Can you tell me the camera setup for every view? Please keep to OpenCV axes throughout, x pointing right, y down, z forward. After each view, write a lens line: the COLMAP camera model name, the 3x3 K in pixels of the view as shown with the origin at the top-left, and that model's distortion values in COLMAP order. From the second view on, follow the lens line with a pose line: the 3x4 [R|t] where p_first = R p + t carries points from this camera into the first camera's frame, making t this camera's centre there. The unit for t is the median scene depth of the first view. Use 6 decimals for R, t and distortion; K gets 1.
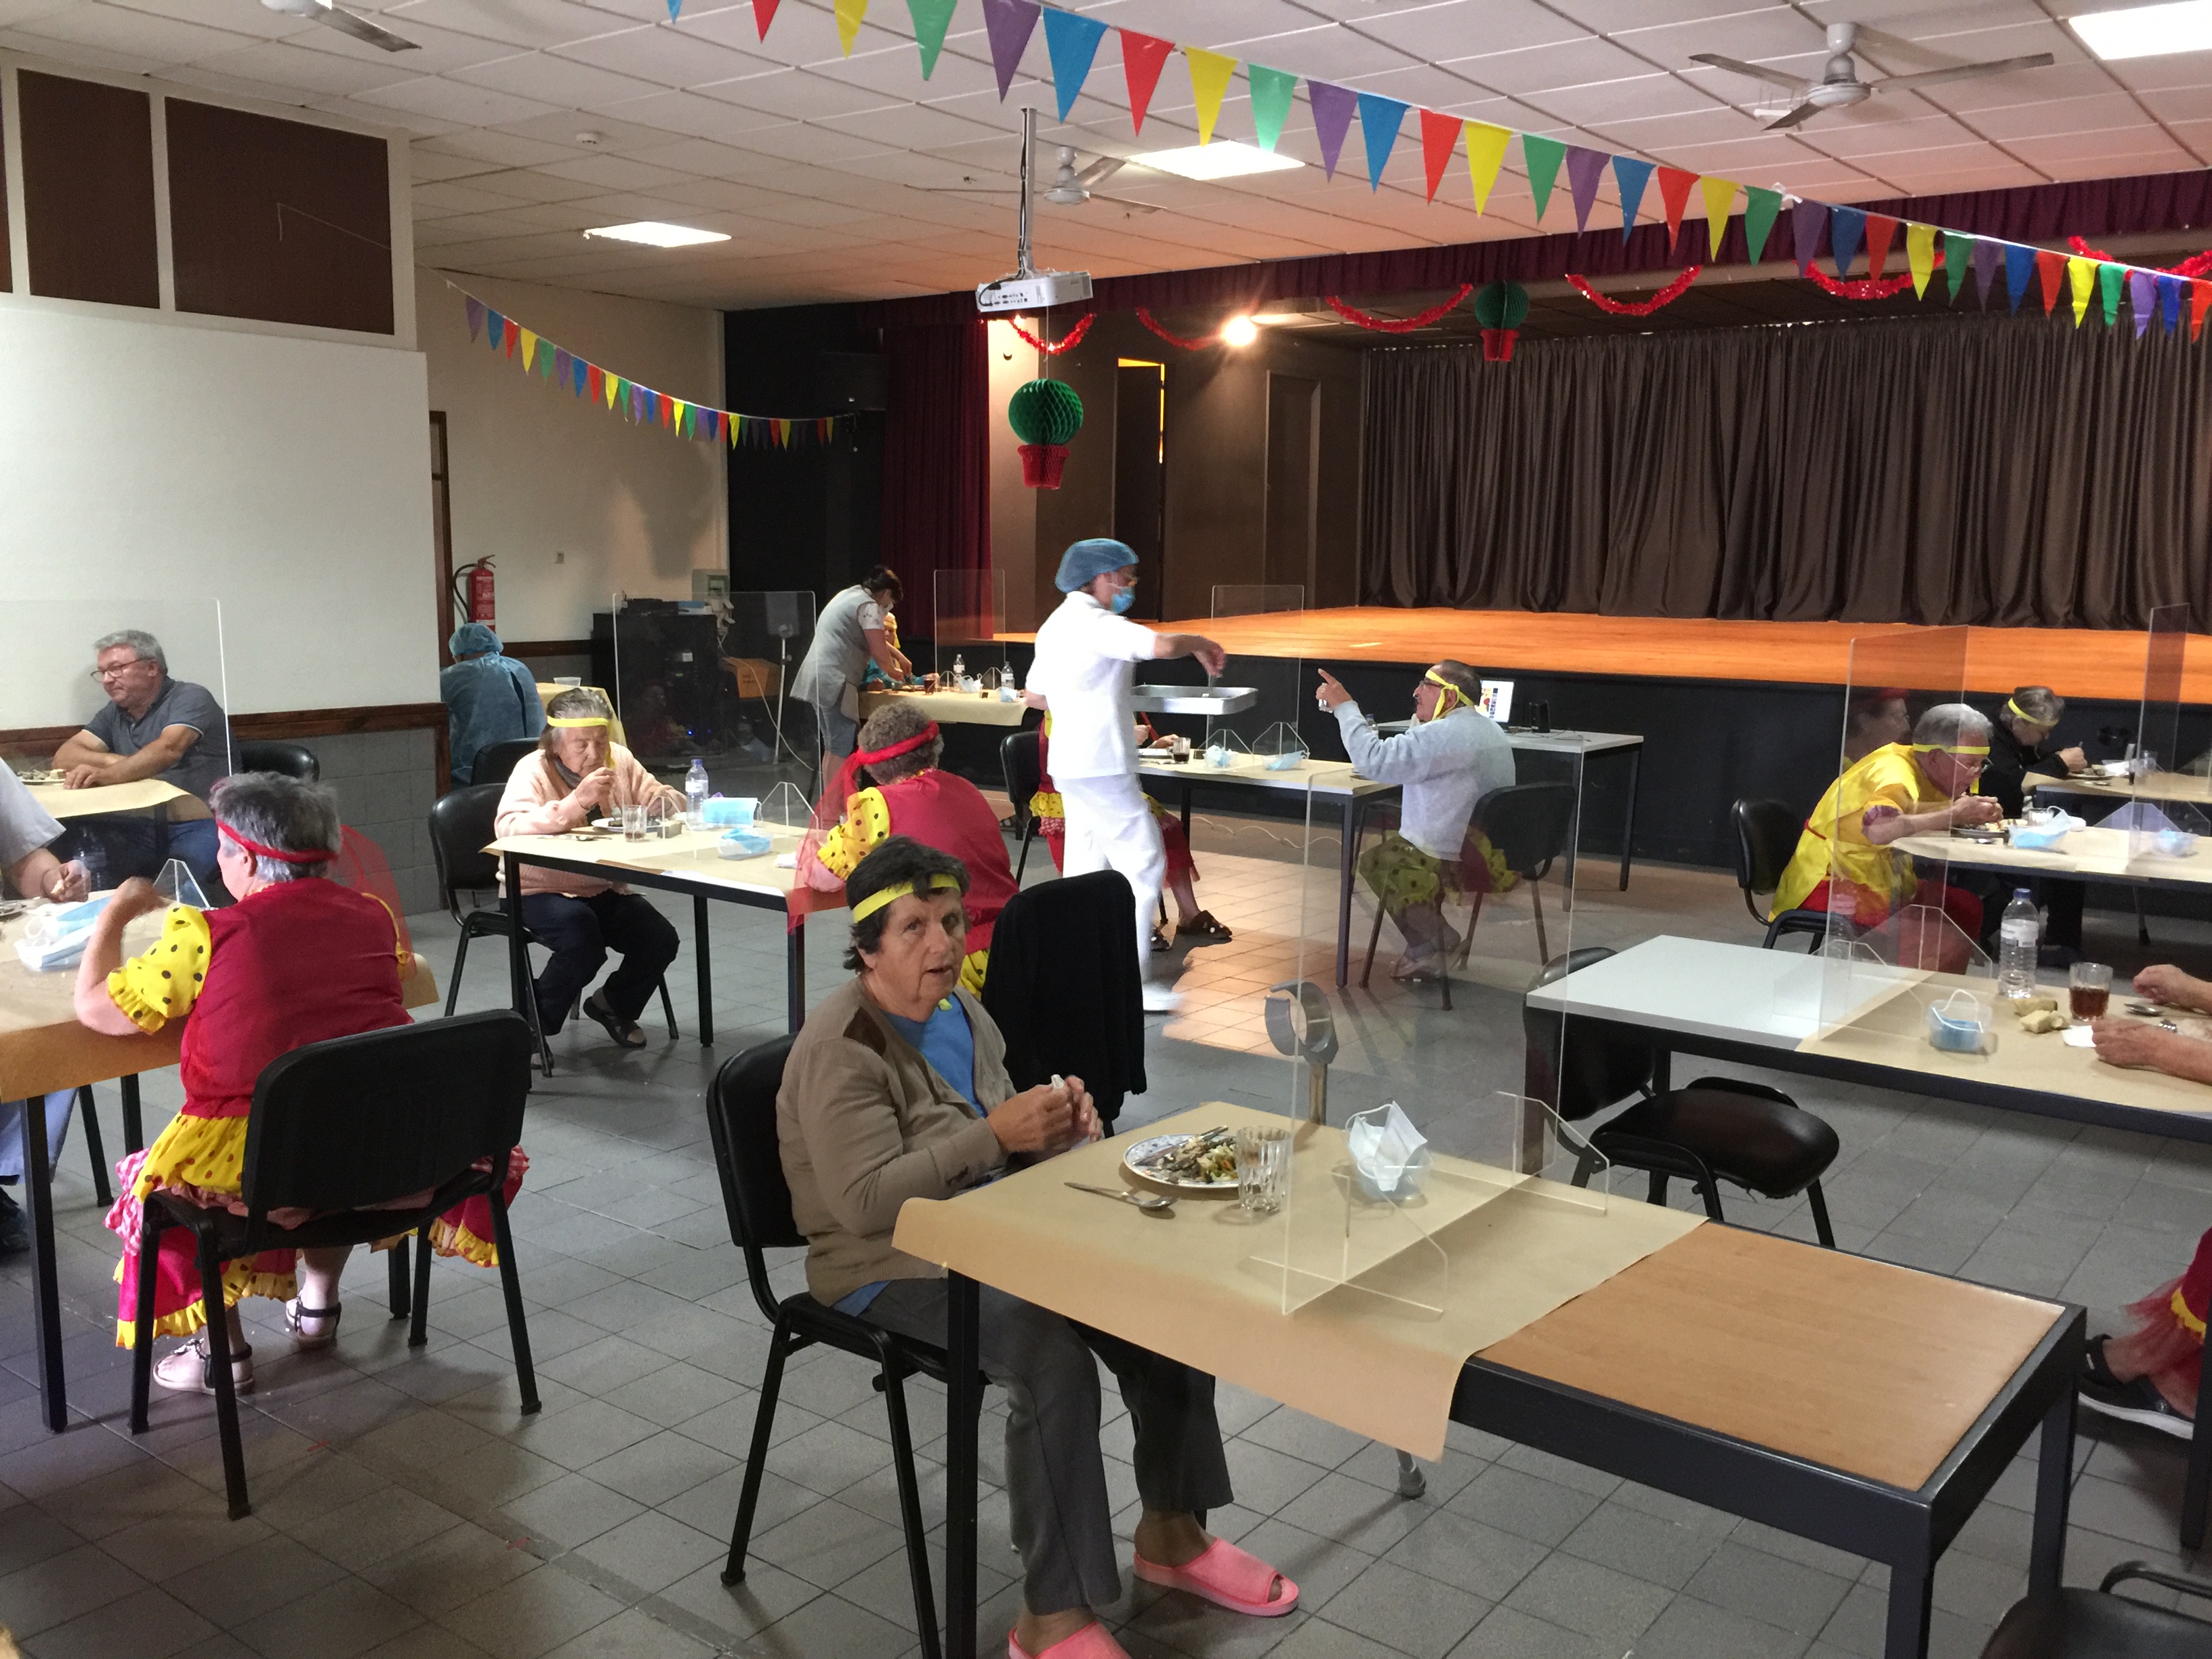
lens RADIAL K [[1881.5, 0, 1109.1], [0, 1881.5, 831.2], [0, 0, 1]] dist [0.065596, -0.083786]
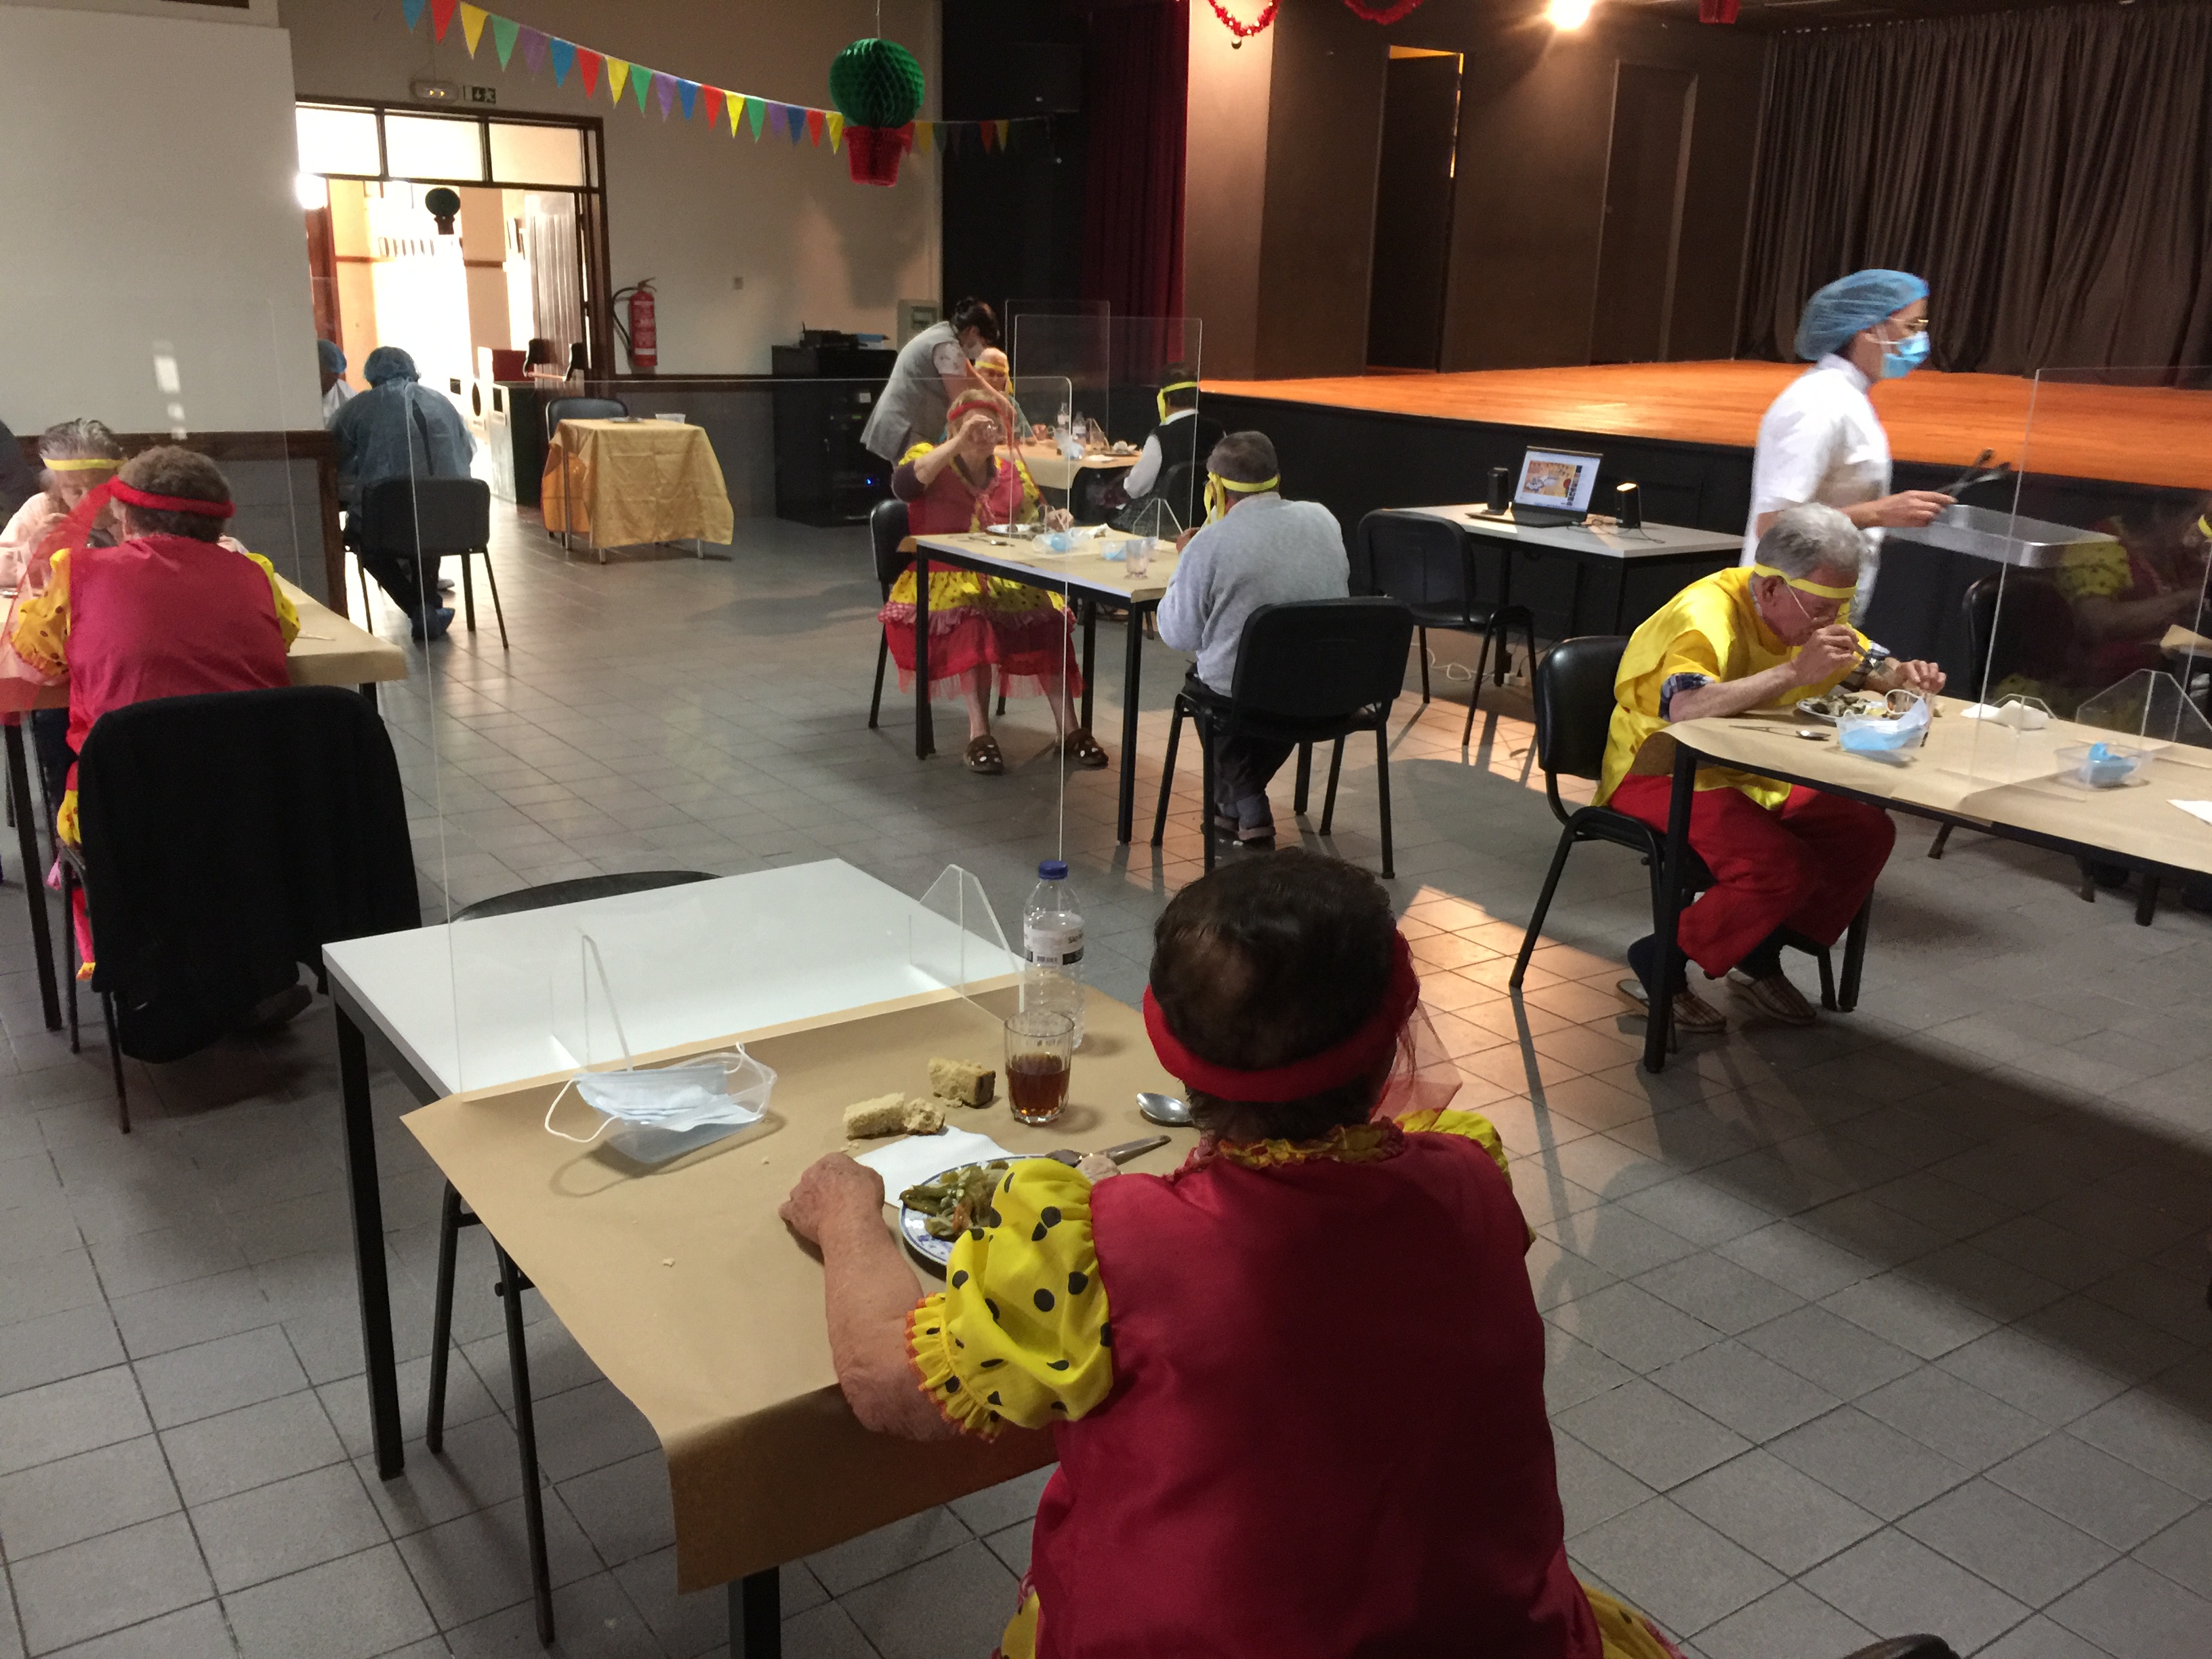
lens RADIAL K [[1881.5, 0, 1104.4], [0, 1881.5, 844.9], [0, 0, 1]] dist [0.065596, -0.083786]
pose [[0.949892, 0.101990, -0.295470, 0.184542], [-0.061408, 0.987739, 0.143529, -0.015546], [0.306486, -0.118193, 0.944509, 0.137157]]
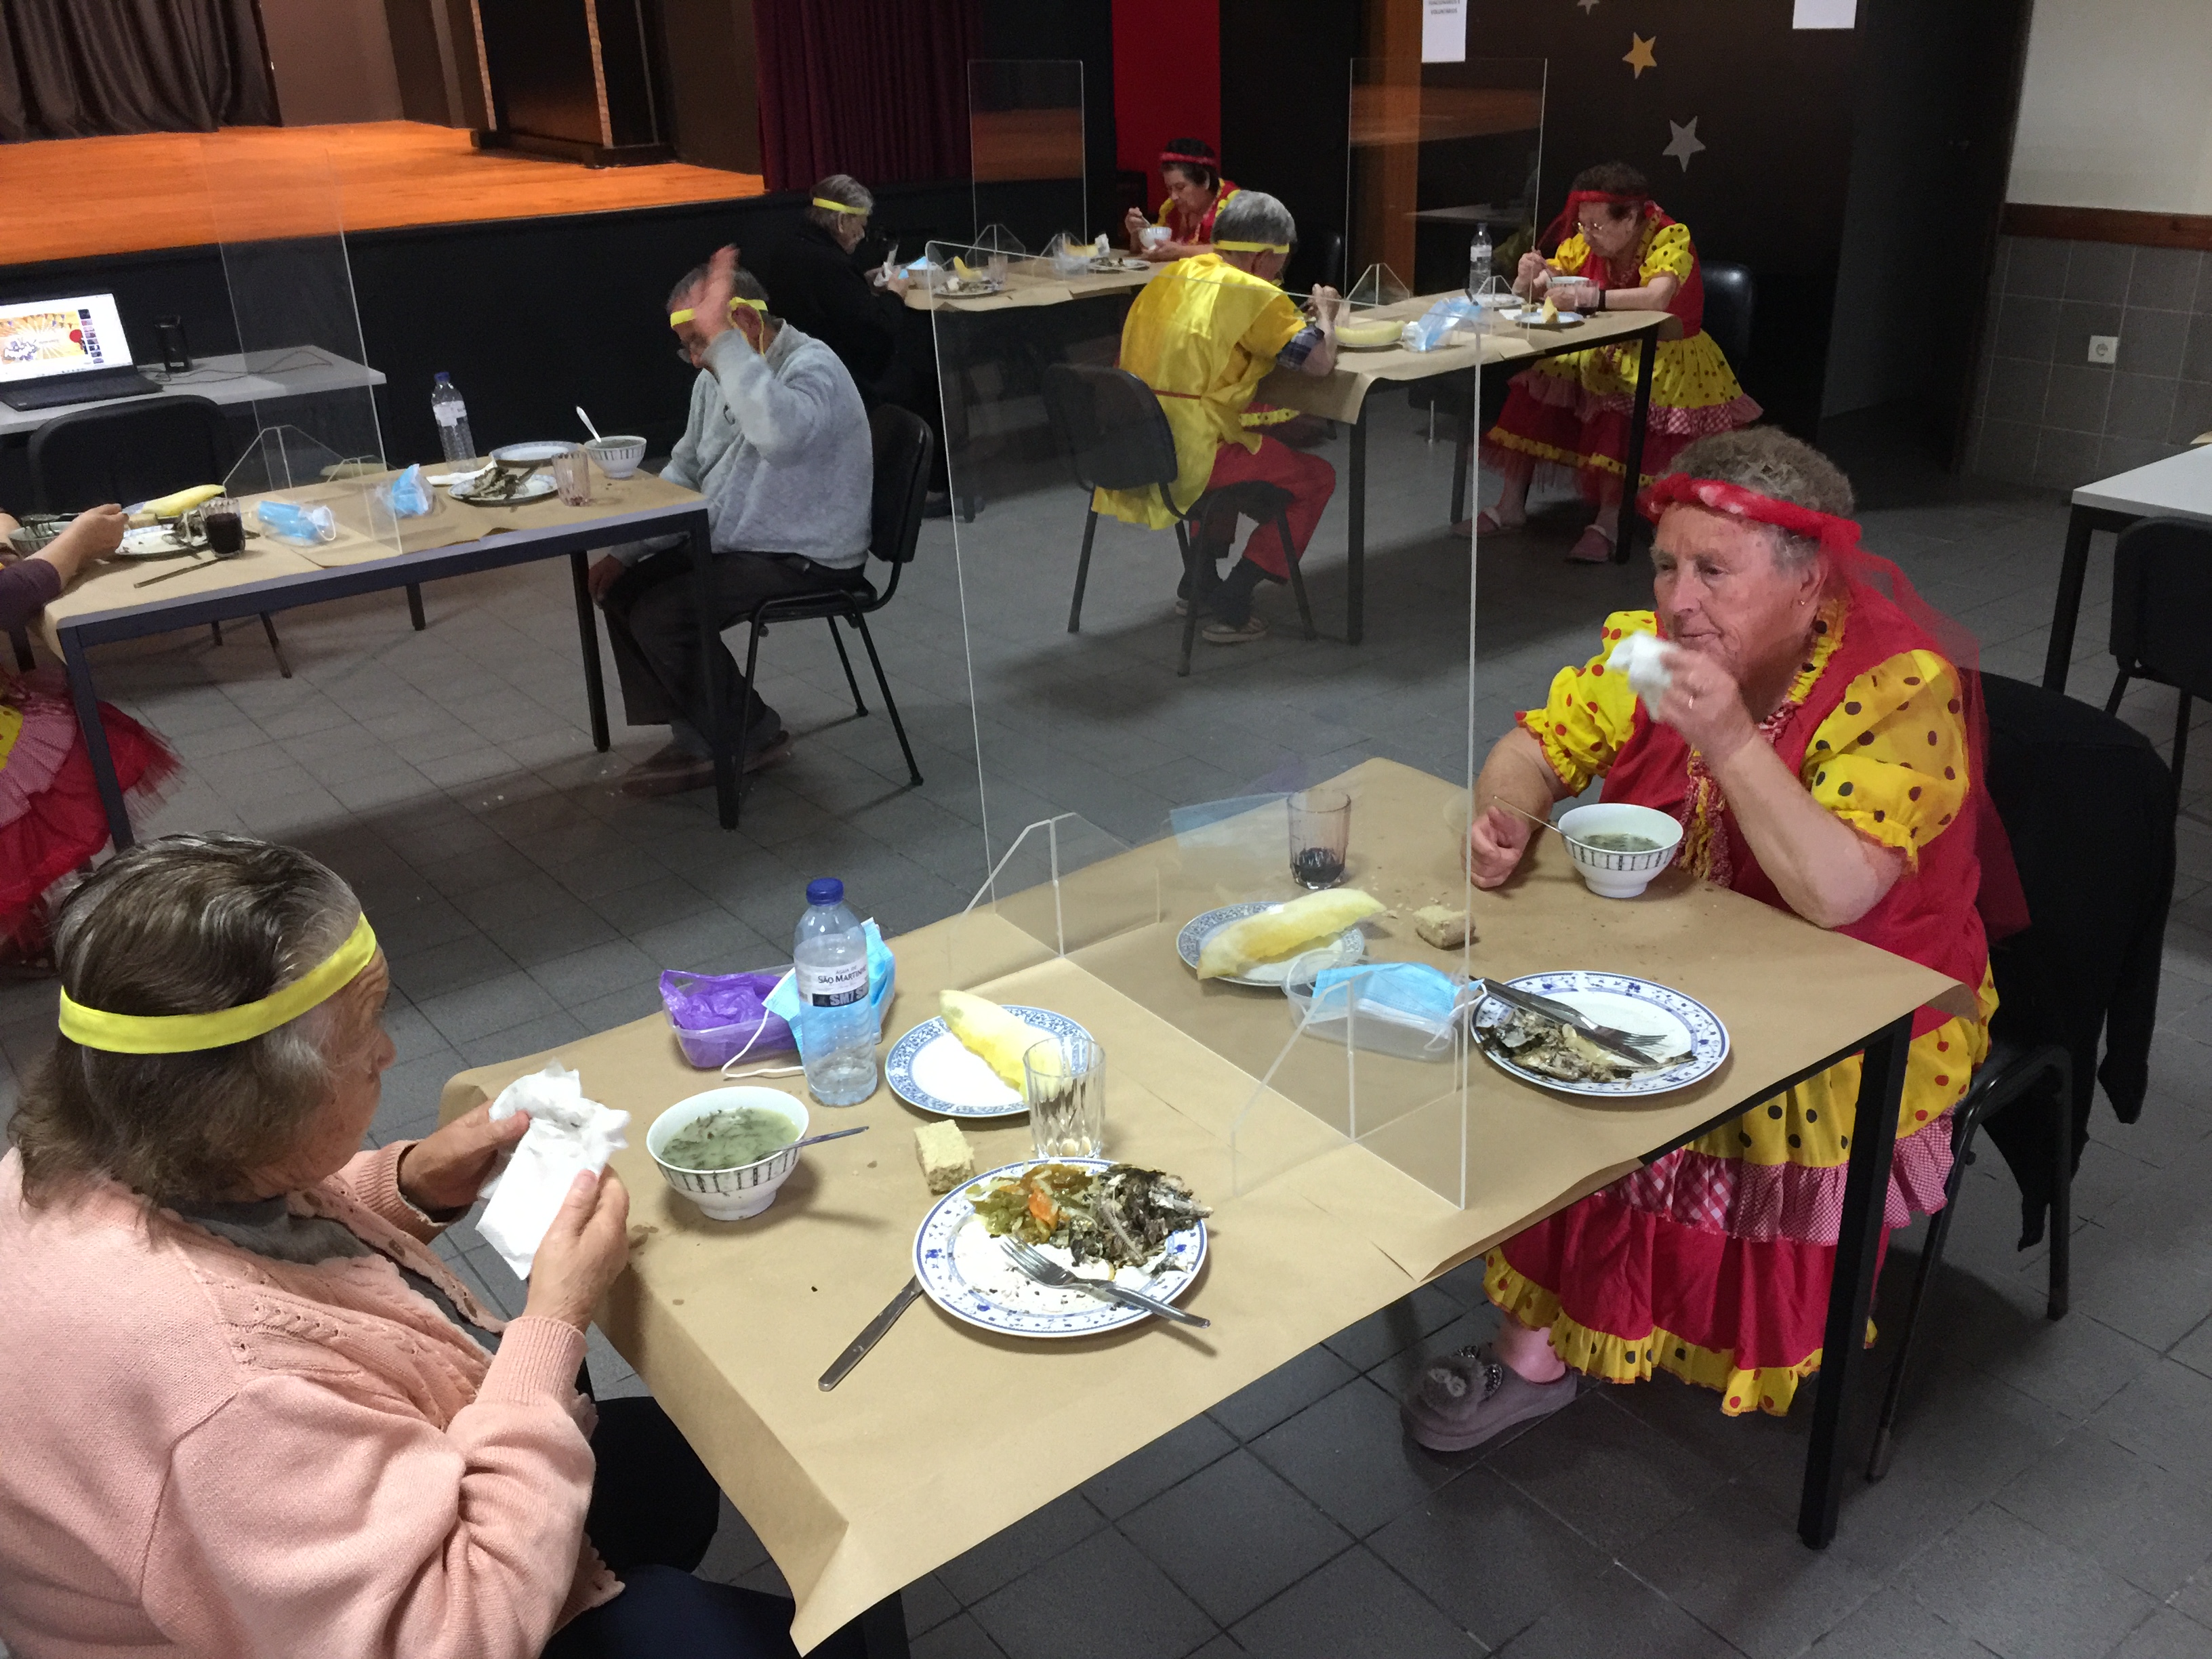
lens RADIAL K [[1881.5, 0, 1116.1], [0, 1881.5, 838.5], [0, 0, 1]] dist [0.065596, -0.083786]
pose [[0.260445, -0.412550, 0.872909, -0.197205], [0.180358, 0.908985, 0.375788, -0.063148], [-0.948493, 0.059564, 0.311147, 0.371263]]
